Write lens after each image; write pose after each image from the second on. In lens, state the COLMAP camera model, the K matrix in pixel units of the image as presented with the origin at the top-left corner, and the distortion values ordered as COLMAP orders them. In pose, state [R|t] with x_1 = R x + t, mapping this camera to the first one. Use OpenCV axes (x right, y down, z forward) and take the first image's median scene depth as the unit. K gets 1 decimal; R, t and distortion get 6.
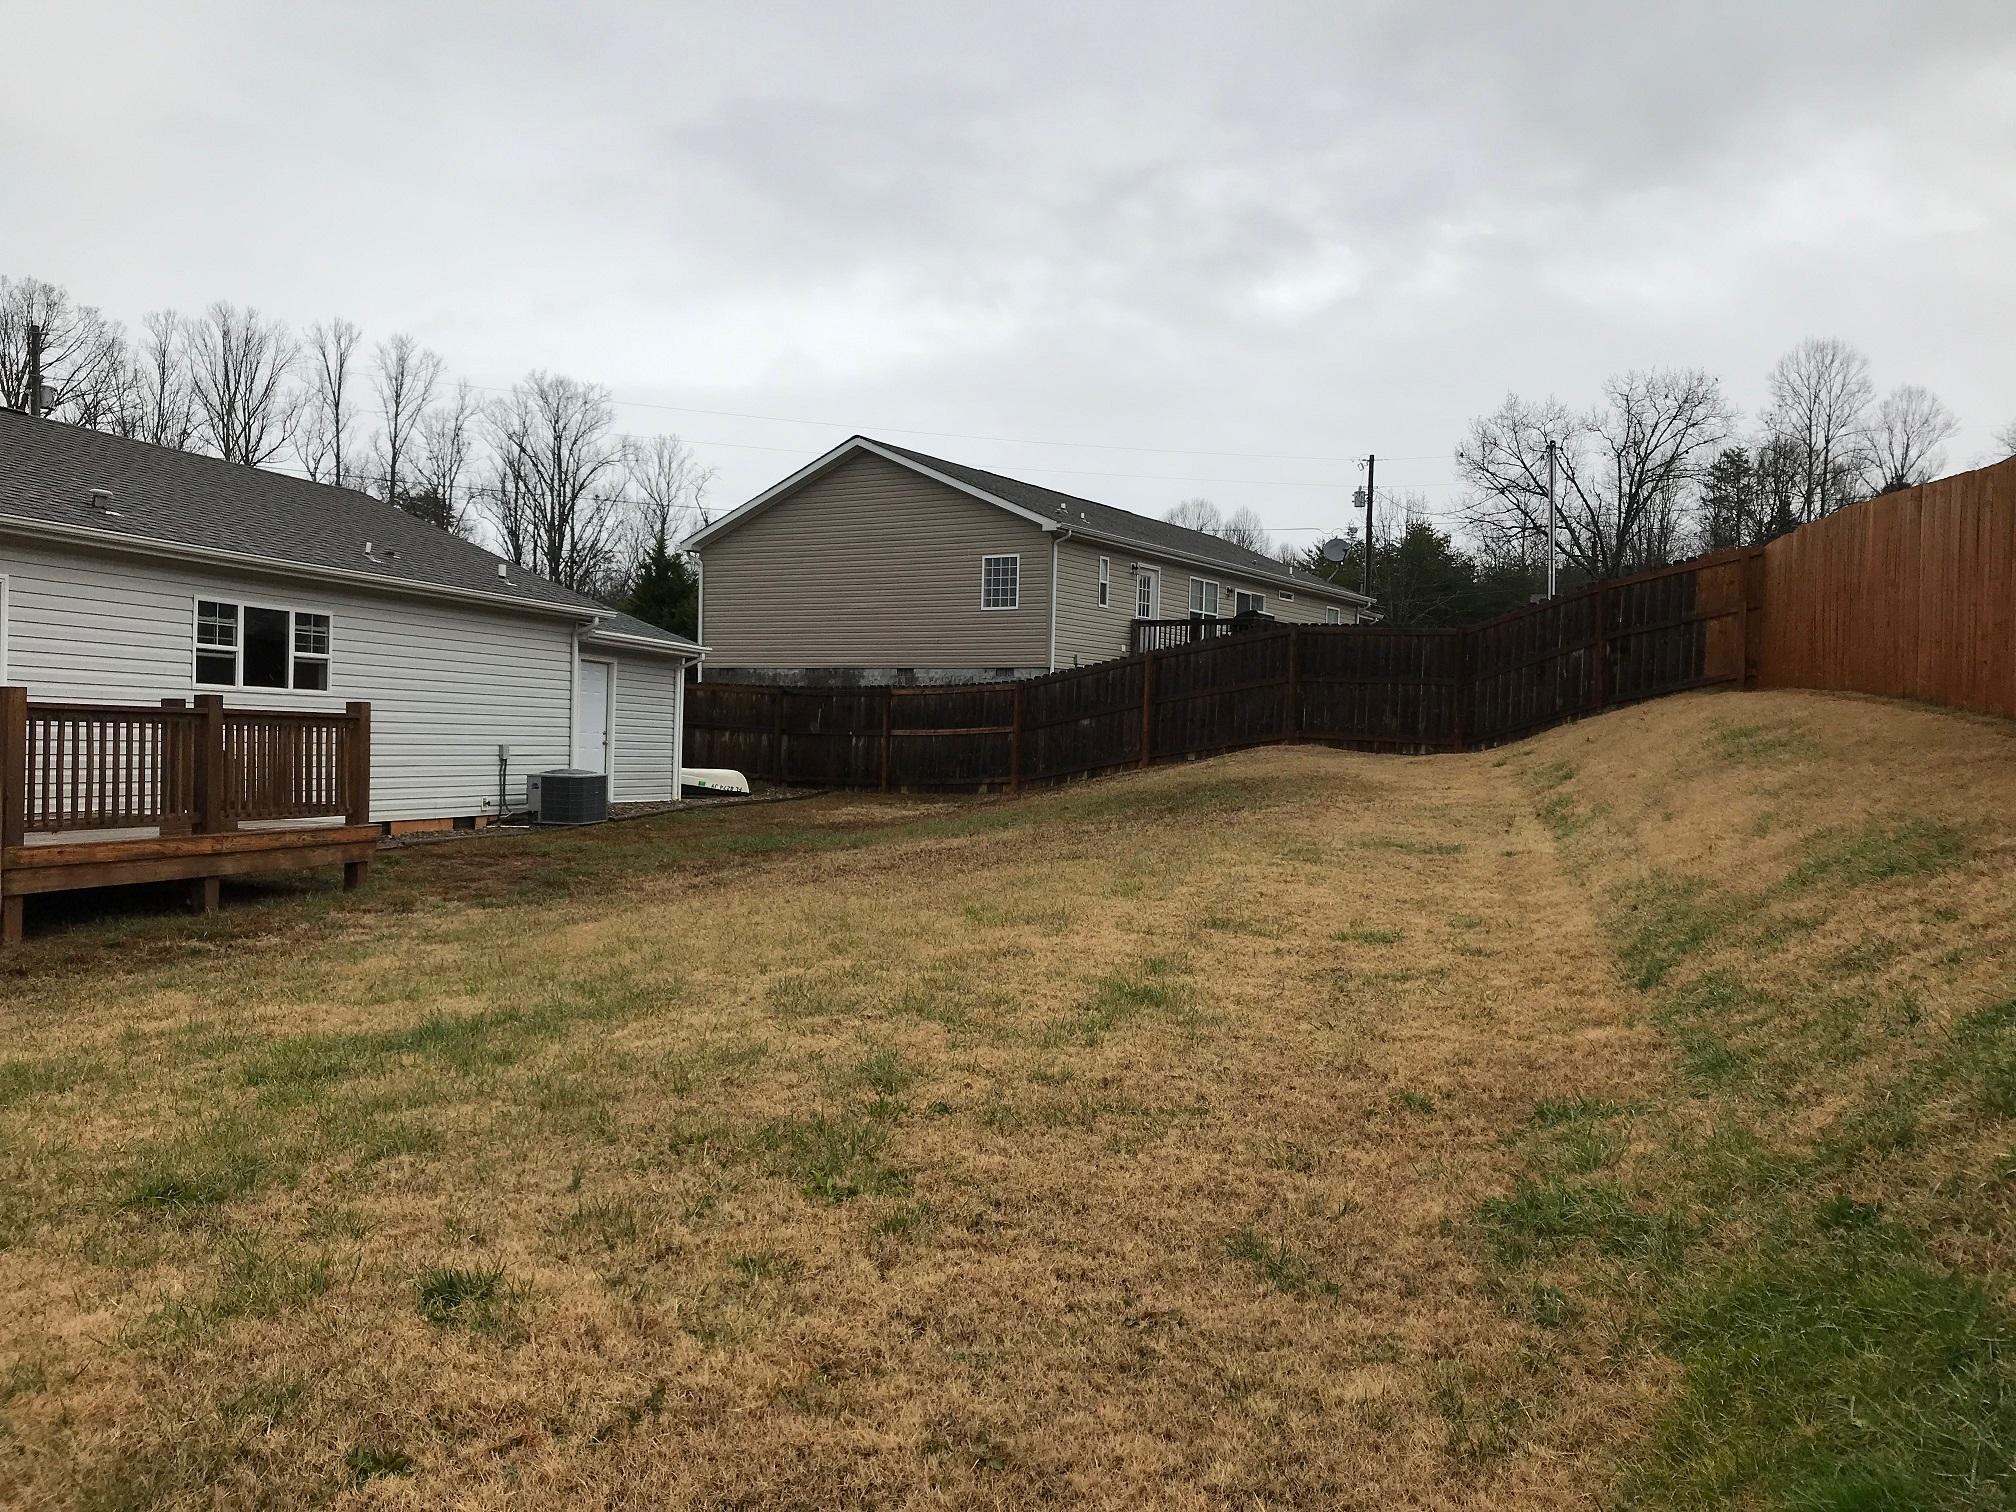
lens RADIAL K [[1627.7, 0, 979.5], [0, 1627.7, 755.0], [0, 0, 1]] dist [0.017889, 0.007434]
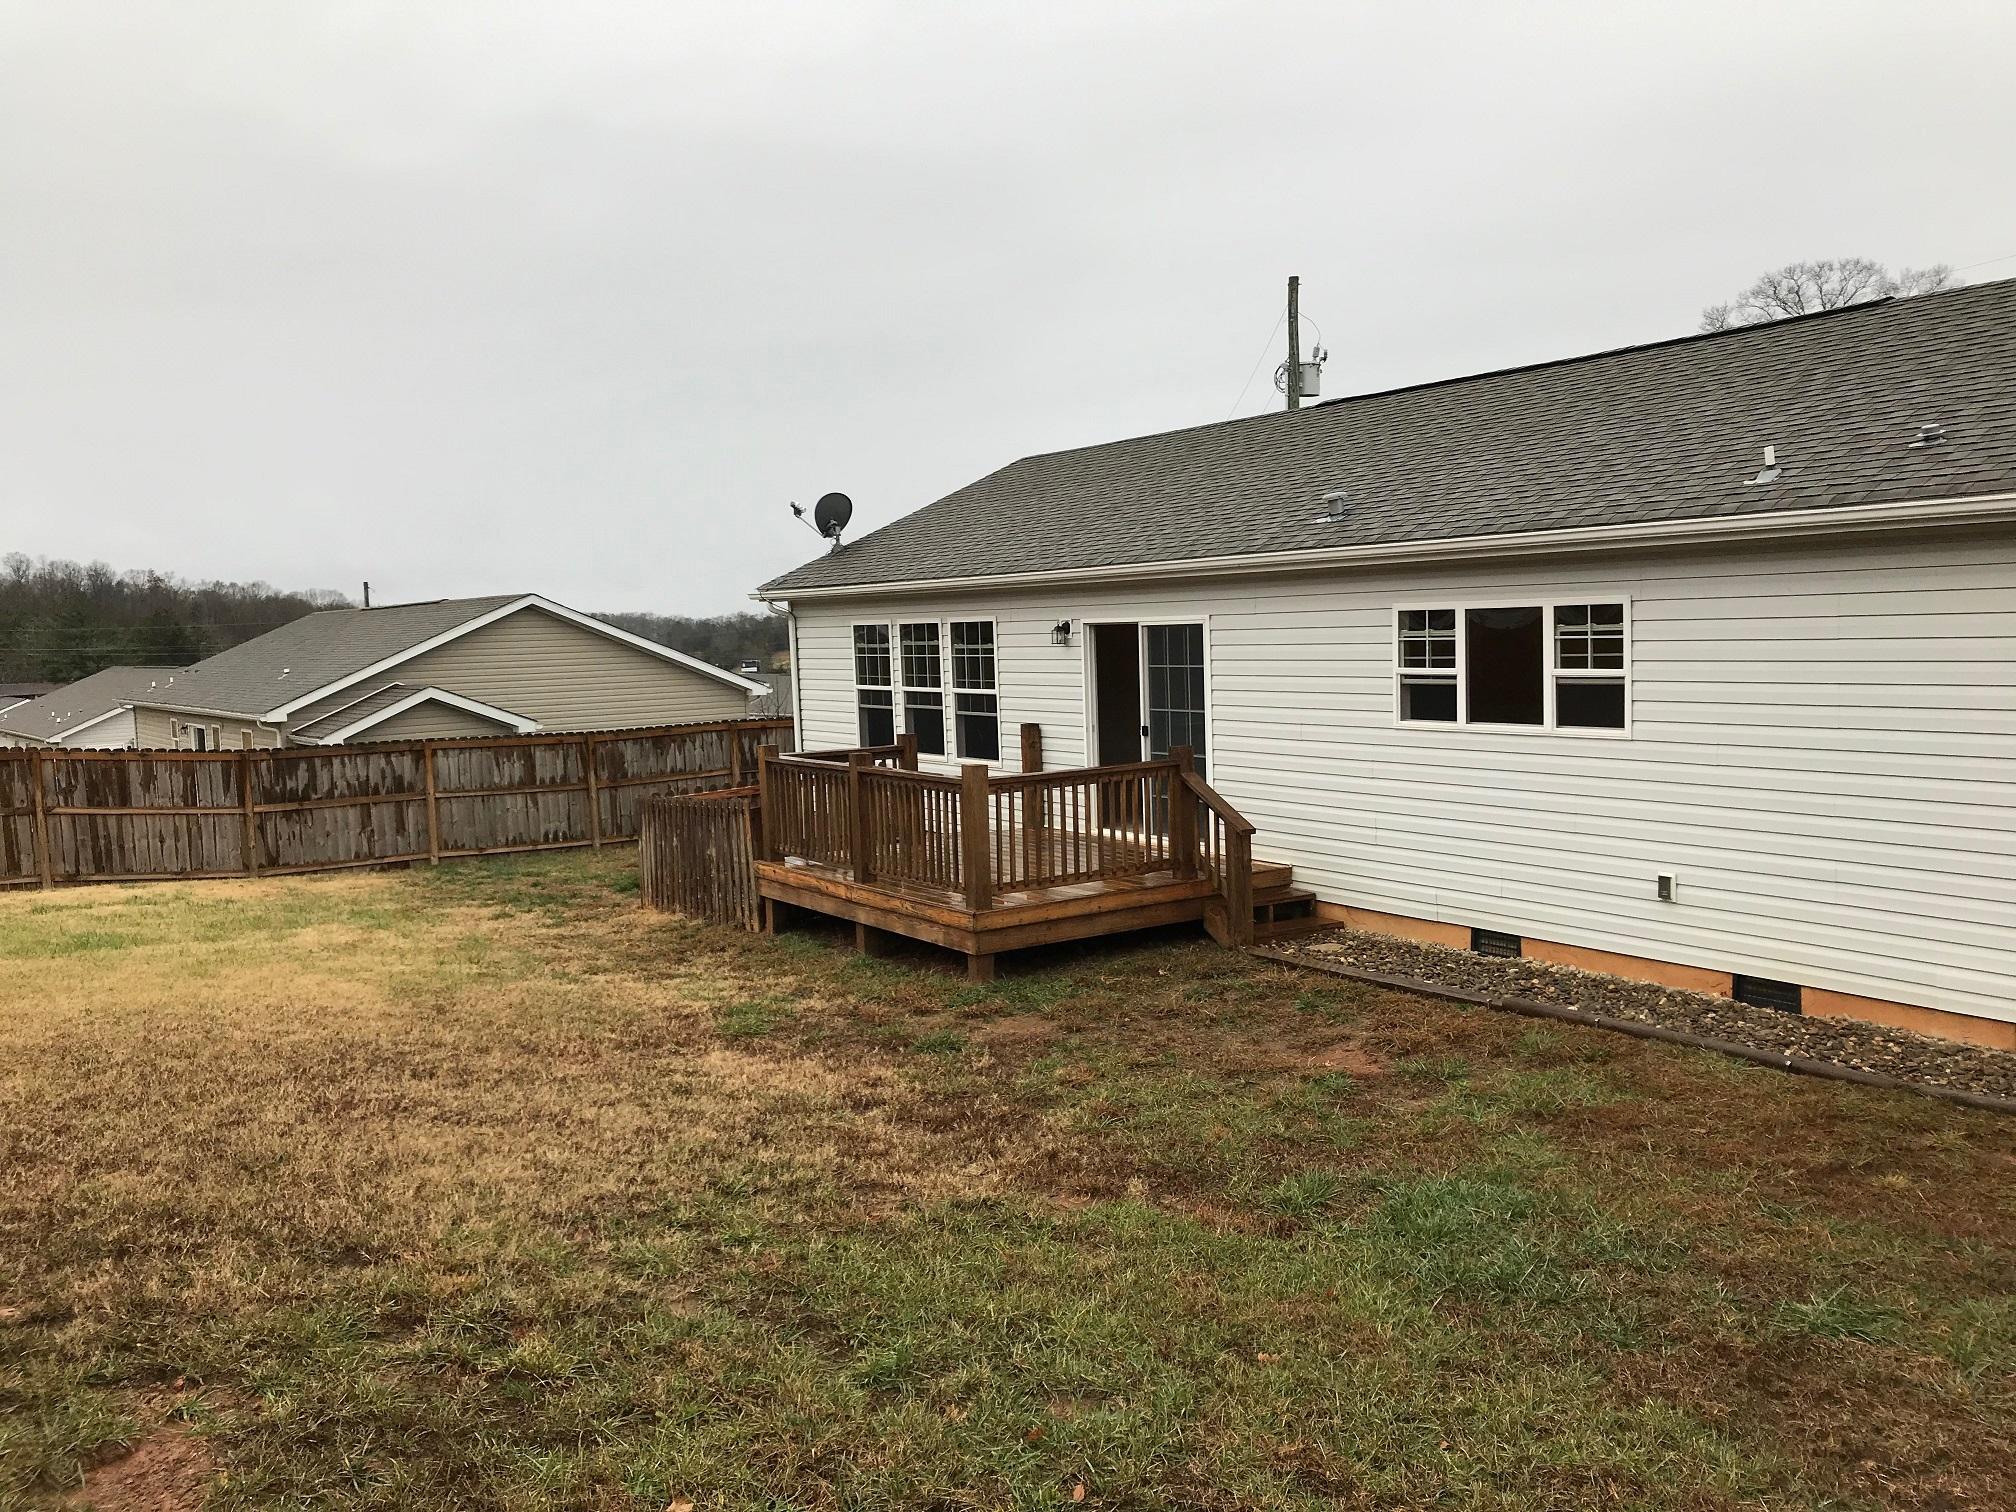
lens RADIAL K [[1633.1, 0, 1008.0], [0, 1633.1, 756.0], [0, 0, 1]] dist [0.013410, -0.003581]
pose [[-0.634273, 0.063145, -0.770526, 0.217239], [0.014253, 0.997445, 0.070009, -0.081324], [0.772978, 0.033423, -0.633552, 1.311099]]
